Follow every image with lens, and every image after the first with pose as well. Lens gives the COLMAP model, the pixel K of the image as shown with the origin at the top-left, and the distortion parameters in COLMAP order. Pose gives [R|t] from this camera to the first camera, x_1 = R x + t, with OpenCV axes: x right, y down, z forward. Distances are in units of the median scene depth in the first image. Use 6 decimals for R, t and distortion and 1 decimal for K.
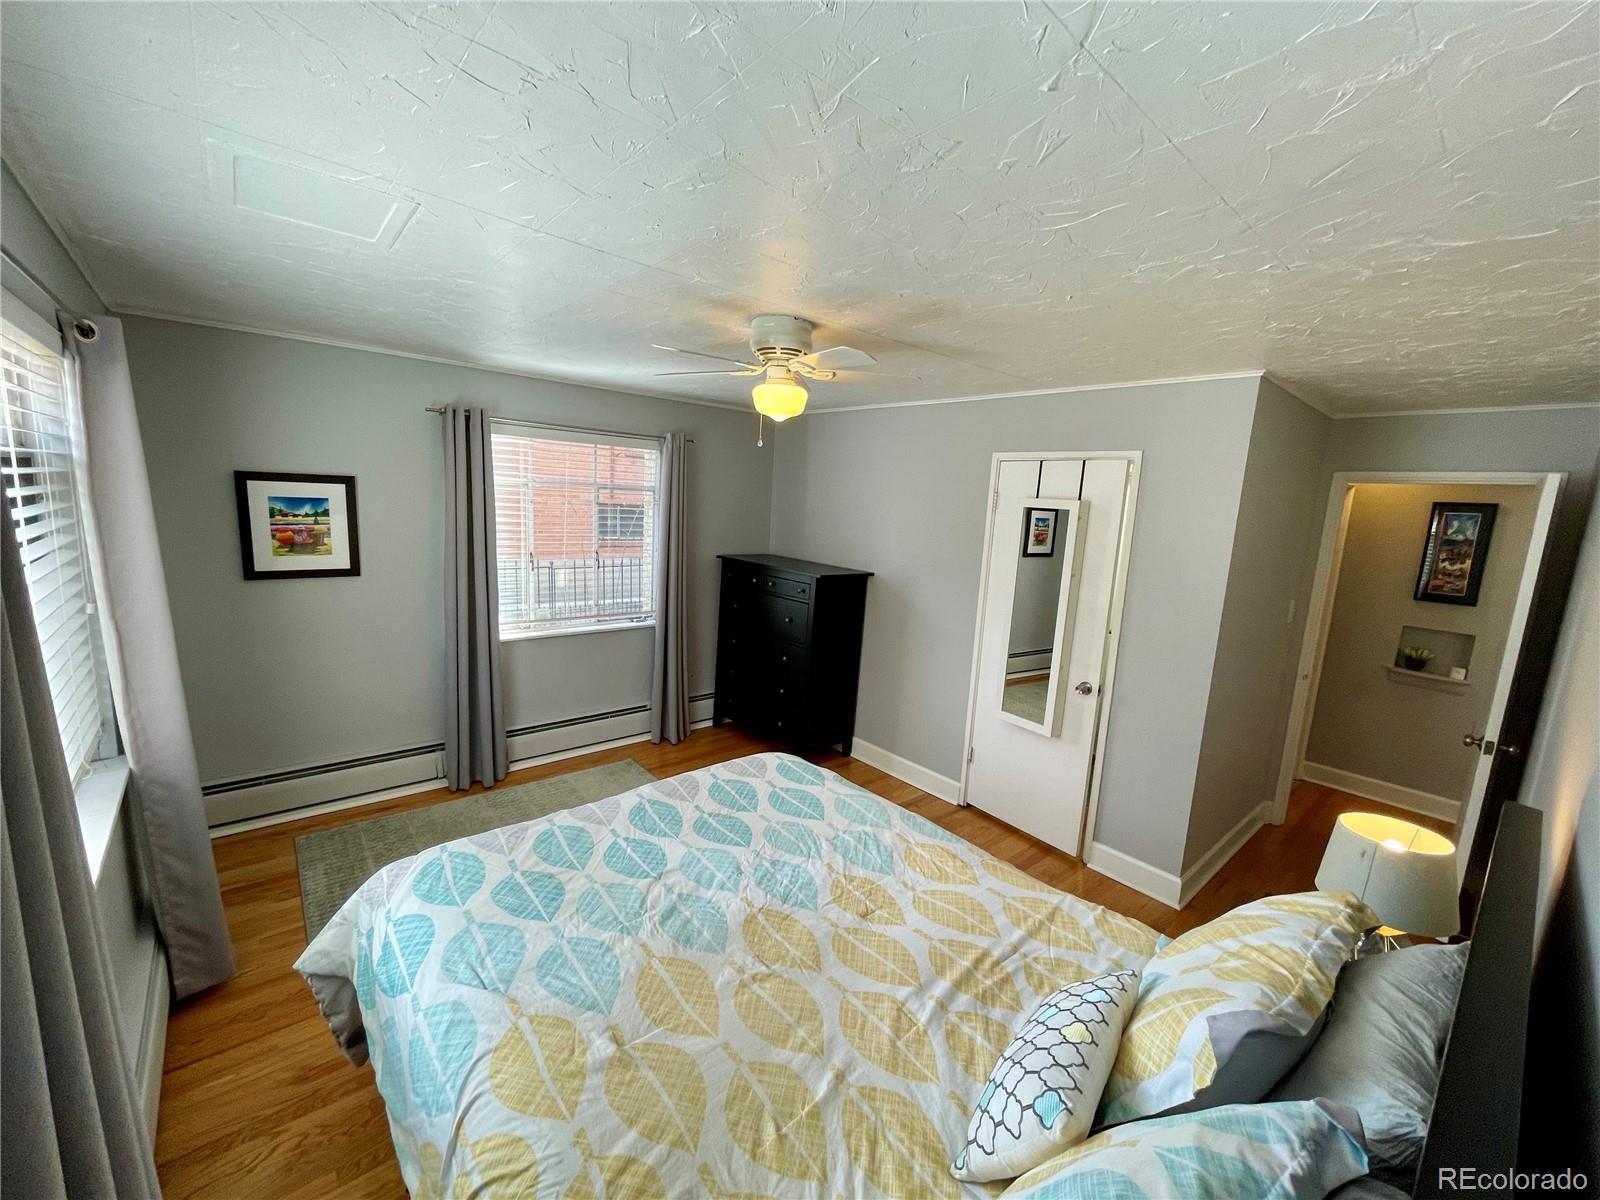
lens RADIAL K [[645.7, 0, 800.0], [0, 645.7, 600.0], [0, 0, 1]] dist [0.000586, -0.000057]
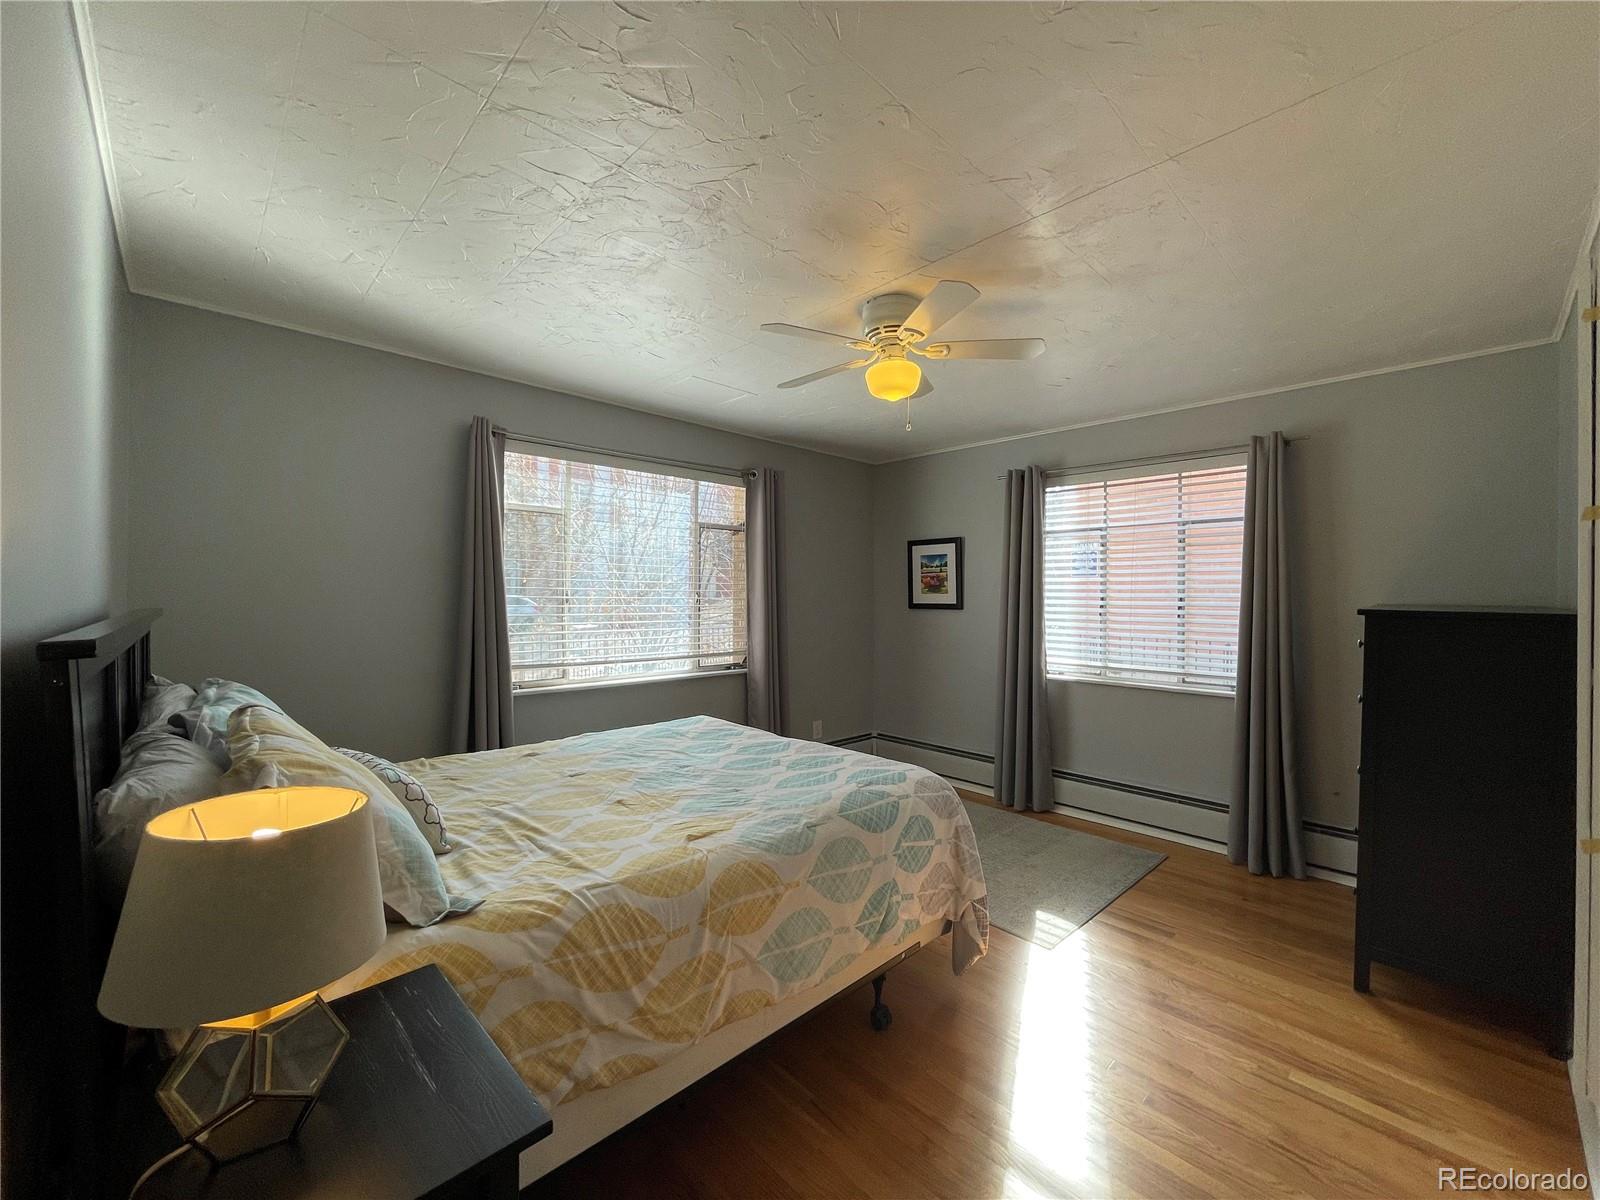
lens RADIAL K [[645.7, 0, 800.0], [0, 645.7, 600.0], [0, 0, 1]] dist [0.000586, -0.000057]
pose [[0.045990, -0.045572, -0.997902, 0.720286], [-0.164414, 0.984990, -0.052560, 0.076436], [0.985319, 0.166486, 0.037807, 0.676766]]
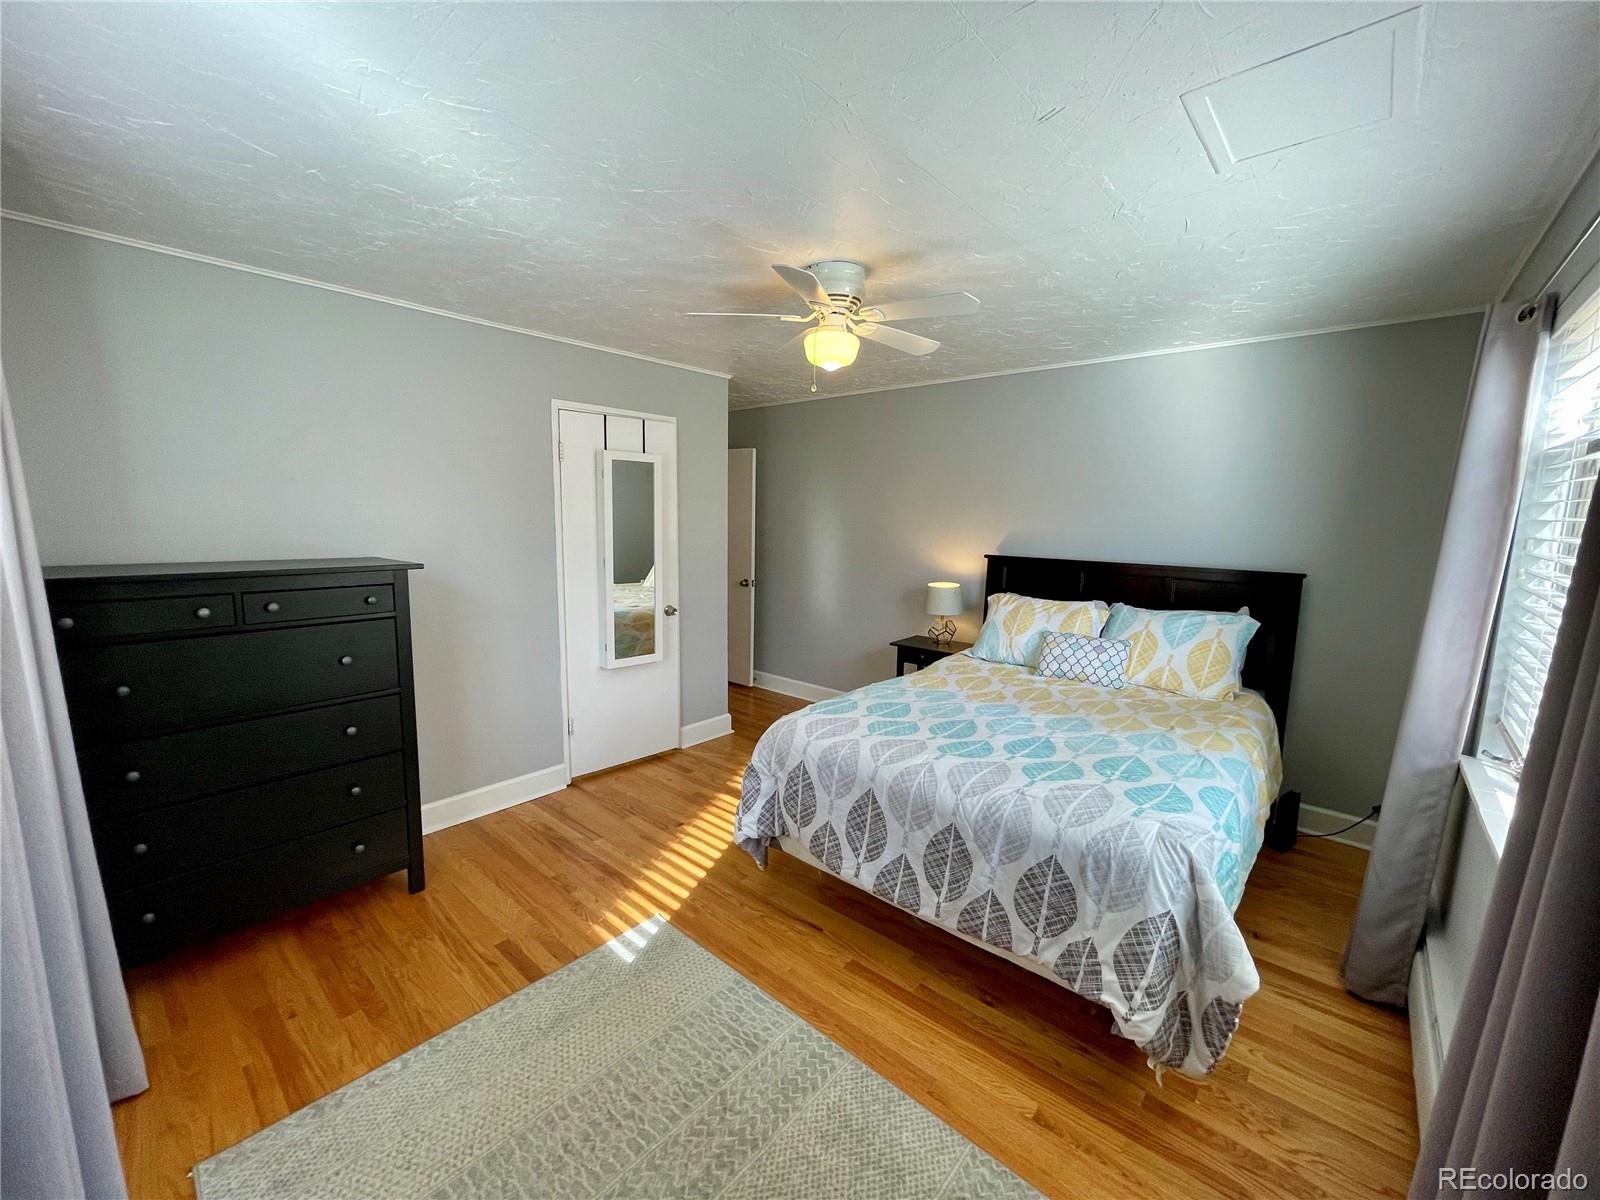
lens RADIAL K [[645.7, 0, 800.0], [0, 645.7, 600.0], [0, 0, 1]] dist [0.000586, -0.000057]
pose [[-0.128883, -0.196521, 0.971992, -0.833008], [0.135053, 0.967556, 0.213532, -0.119272], [-0.982420, 0.158791, -0.098161, 0.943131]]
